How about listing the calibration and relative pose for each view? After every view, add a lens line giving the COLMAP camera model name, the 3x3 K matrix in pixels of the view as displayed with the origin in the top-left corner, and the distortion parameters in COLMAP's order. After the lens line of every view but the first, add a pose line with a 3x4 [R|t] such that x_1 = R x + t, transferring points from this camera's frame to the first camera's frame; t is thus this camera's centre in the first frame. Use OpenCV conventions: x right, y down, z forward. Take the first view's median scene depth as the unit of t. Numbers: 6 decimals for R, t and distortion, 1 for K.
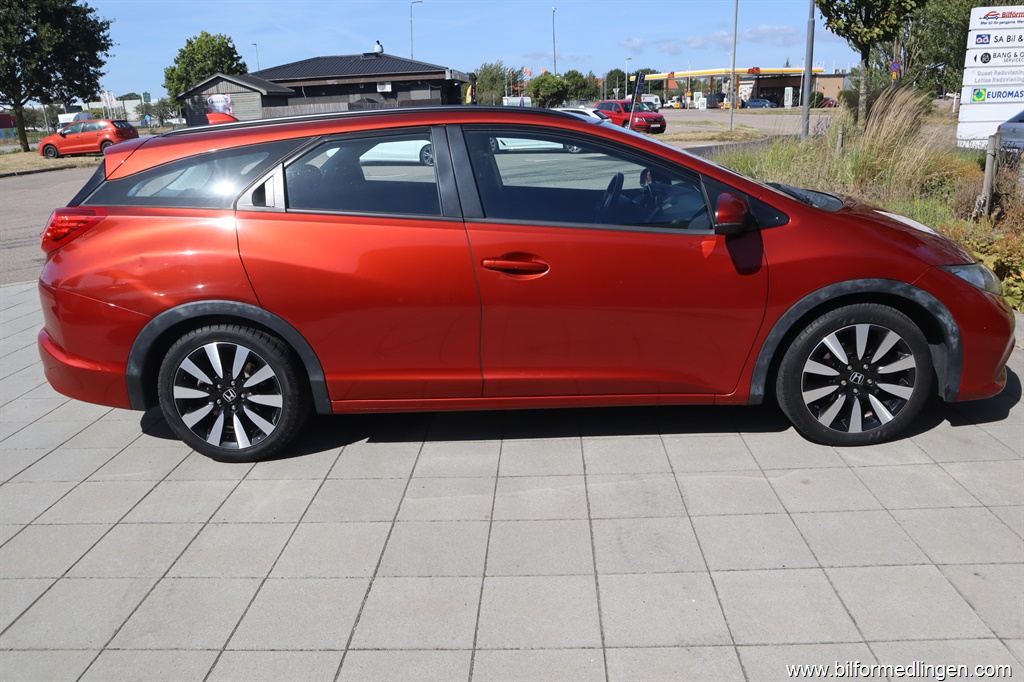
lens RADIAL K [[785.1, 0, 512.0], [0, 785.1, 341.0], [0, 0, 1]] dist [-0.113746, 0.091608]
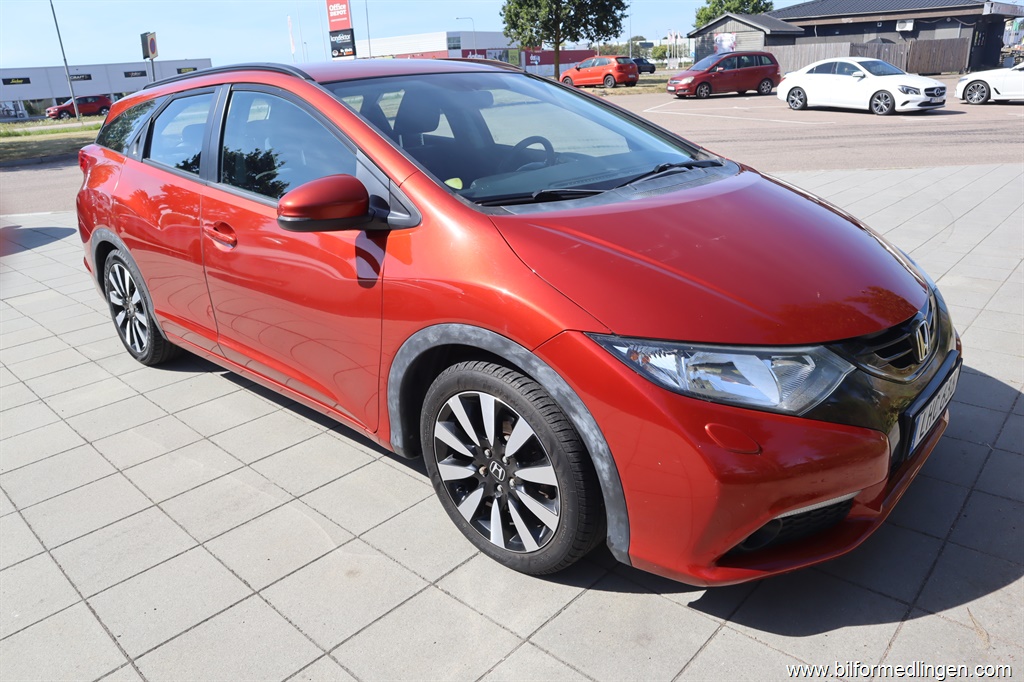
lens RADIAL K [[733.2, 0, 512.0], [0, 733.2, 341.0], [0, 0, 1]] dist [-0.140308, 0.090058]
pose [[0.755678, 0.227462, -0.614176, 0.098511], [-0.164140, 0.973600, 0.158620, -0.019582], [0.634042, -0.019055, 0.773064, 0.062903]]
